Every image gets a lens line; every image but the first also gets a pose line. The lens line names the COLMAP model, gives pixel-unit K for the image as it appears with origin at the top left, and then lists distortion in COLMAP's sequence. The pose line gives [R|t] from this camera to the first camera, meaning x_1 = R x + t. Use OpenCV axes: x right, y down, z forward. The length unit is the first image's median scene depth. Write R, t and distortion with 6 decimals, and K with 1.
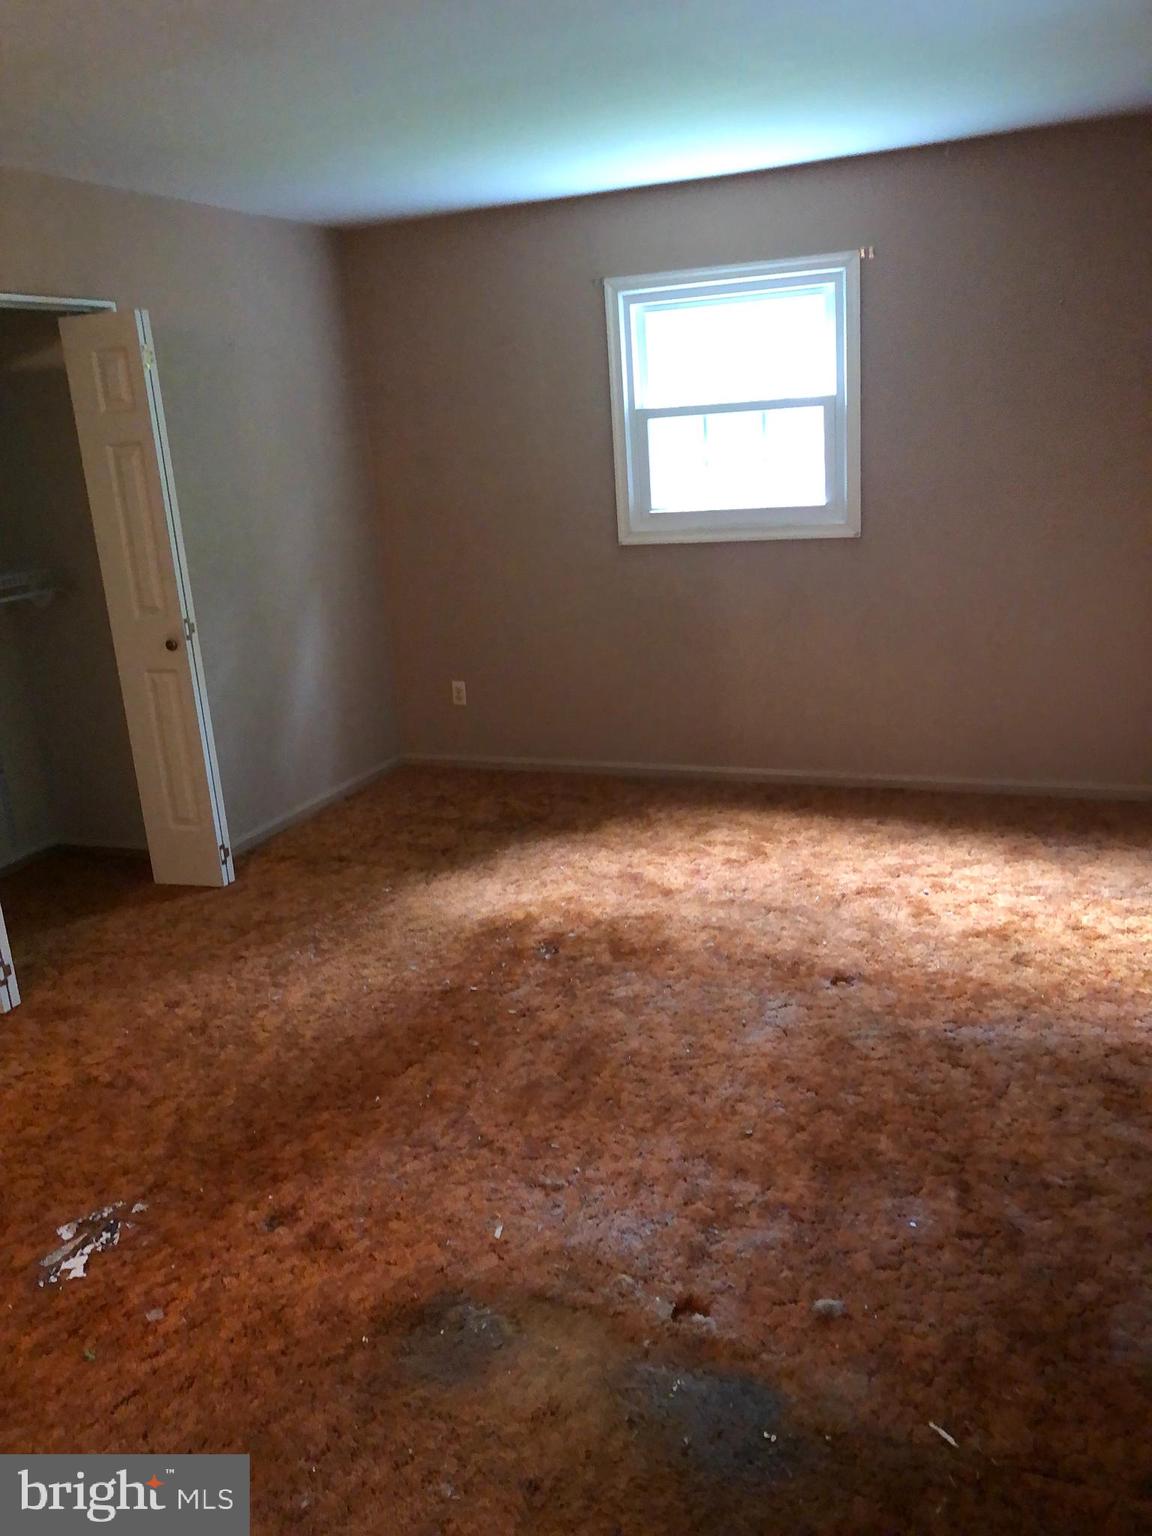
lens RADIAL K [[1256.7, 0, 576.0], [0, 1256.7, 768.0], [0, 0, 1]] dist [0.032865, -0.010275]
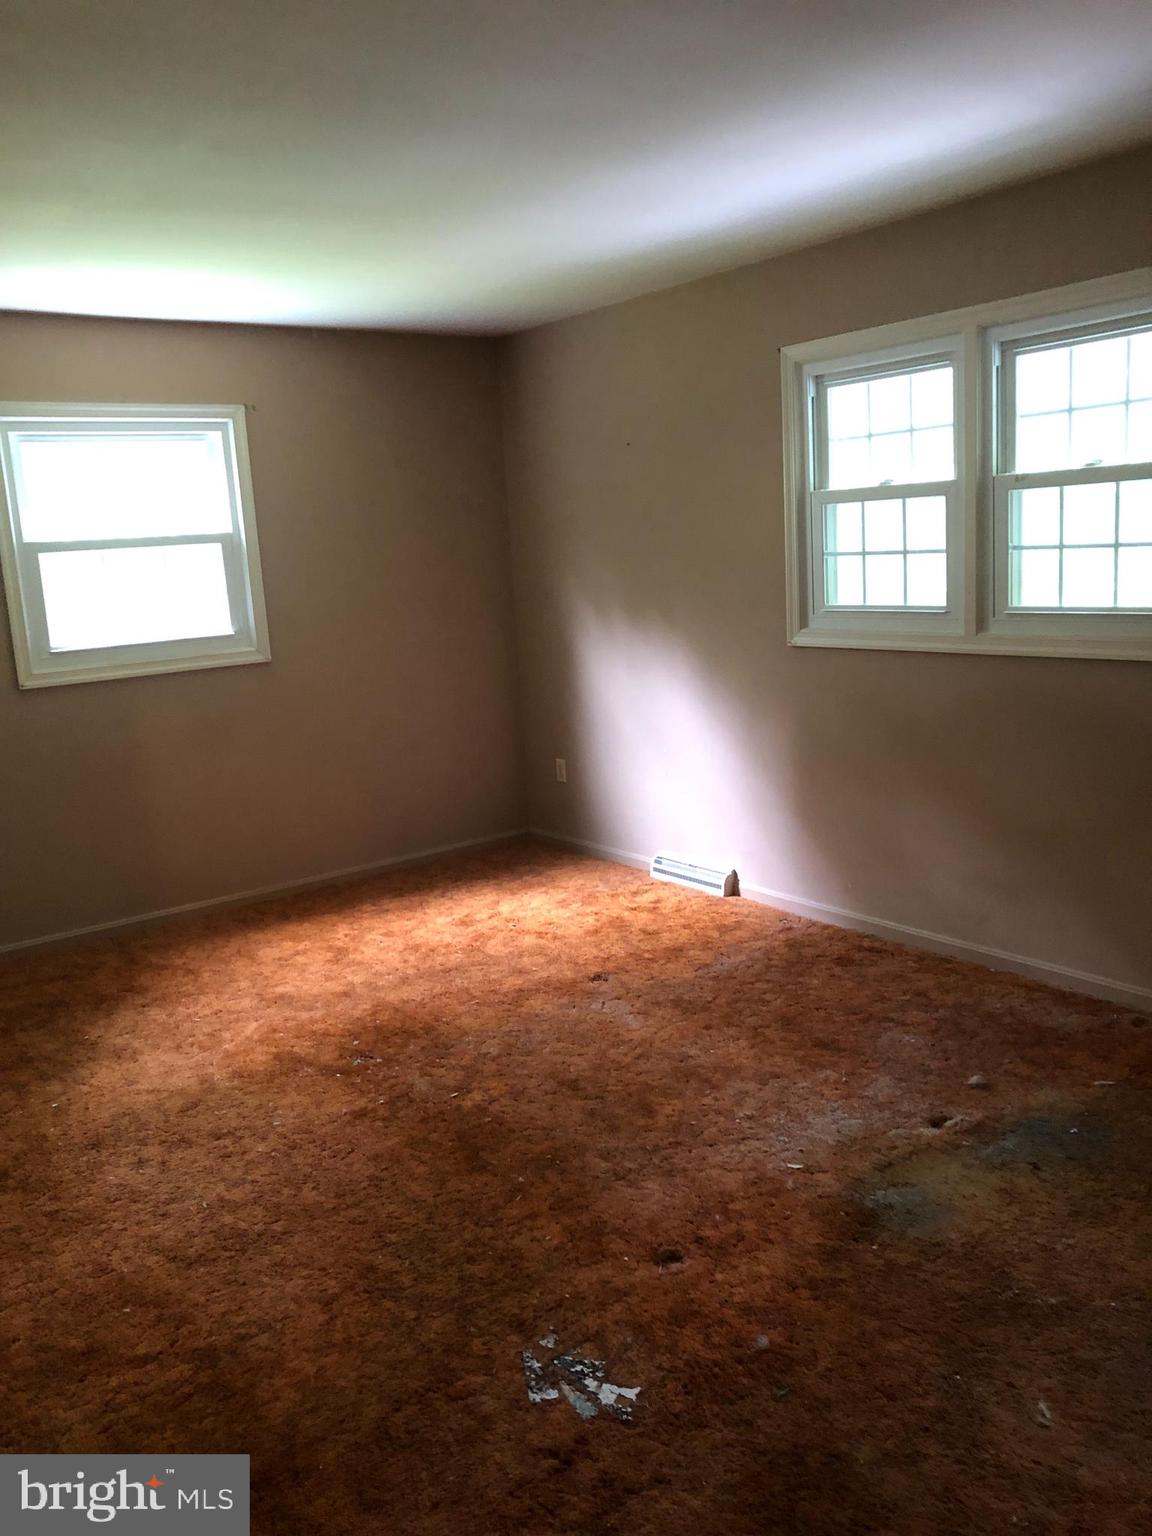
lens RADIAL K [[1251.3, 0, 576.0], [0, 1251.3, 768.0], [0, 0, 1]] dist [0.051454, -0.000346]
pose [[0.520401, -0.127873, 0.844293, -0.697969], [0.256250, 0.966542, -0.011557, -0.018039], [-0.814567, 0.222364, 0.535757, 0.283732]]
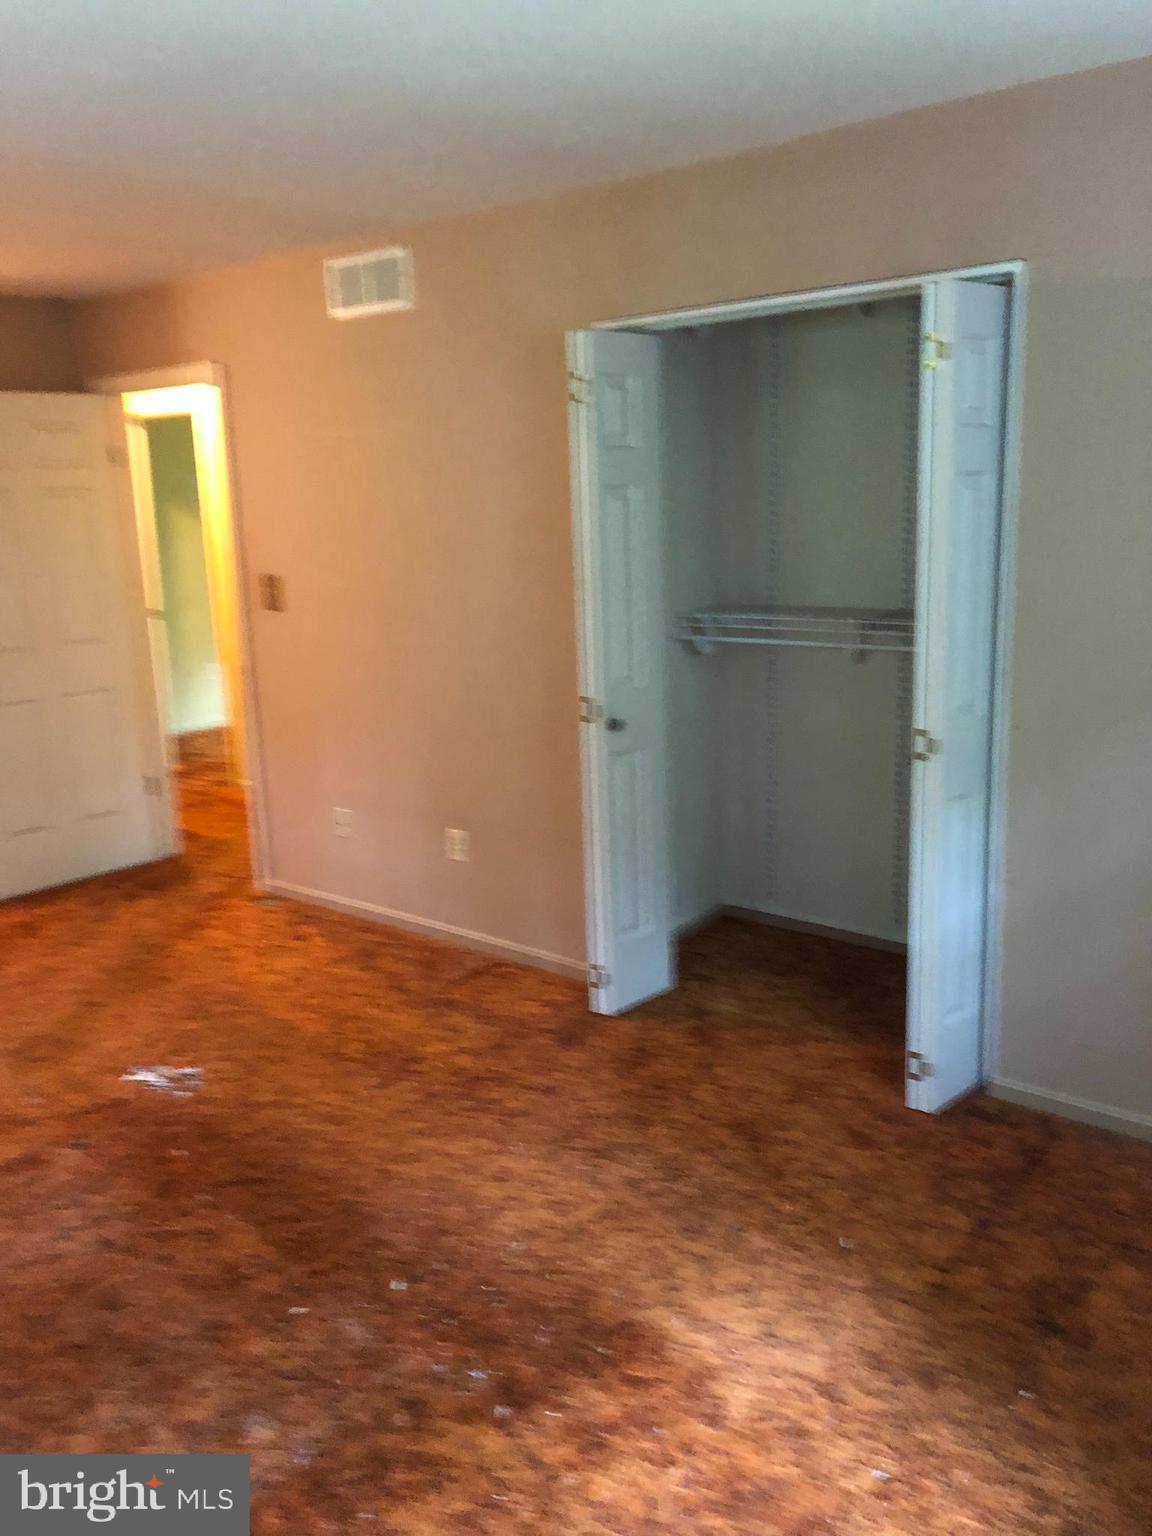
lens RADIAL K [[1279.2, 0, 576.0], [0, 1279.2, 768.0], [0, 0, 1]] dist [0.015593, 0.008806]
pose [[-0.303822, 0.284466, -0.909270, 0.414979], [-0.198381, 0.914576, 0.352413, -0.328146], [0.931846, 0.287453, -0.221436, 1.056152]]
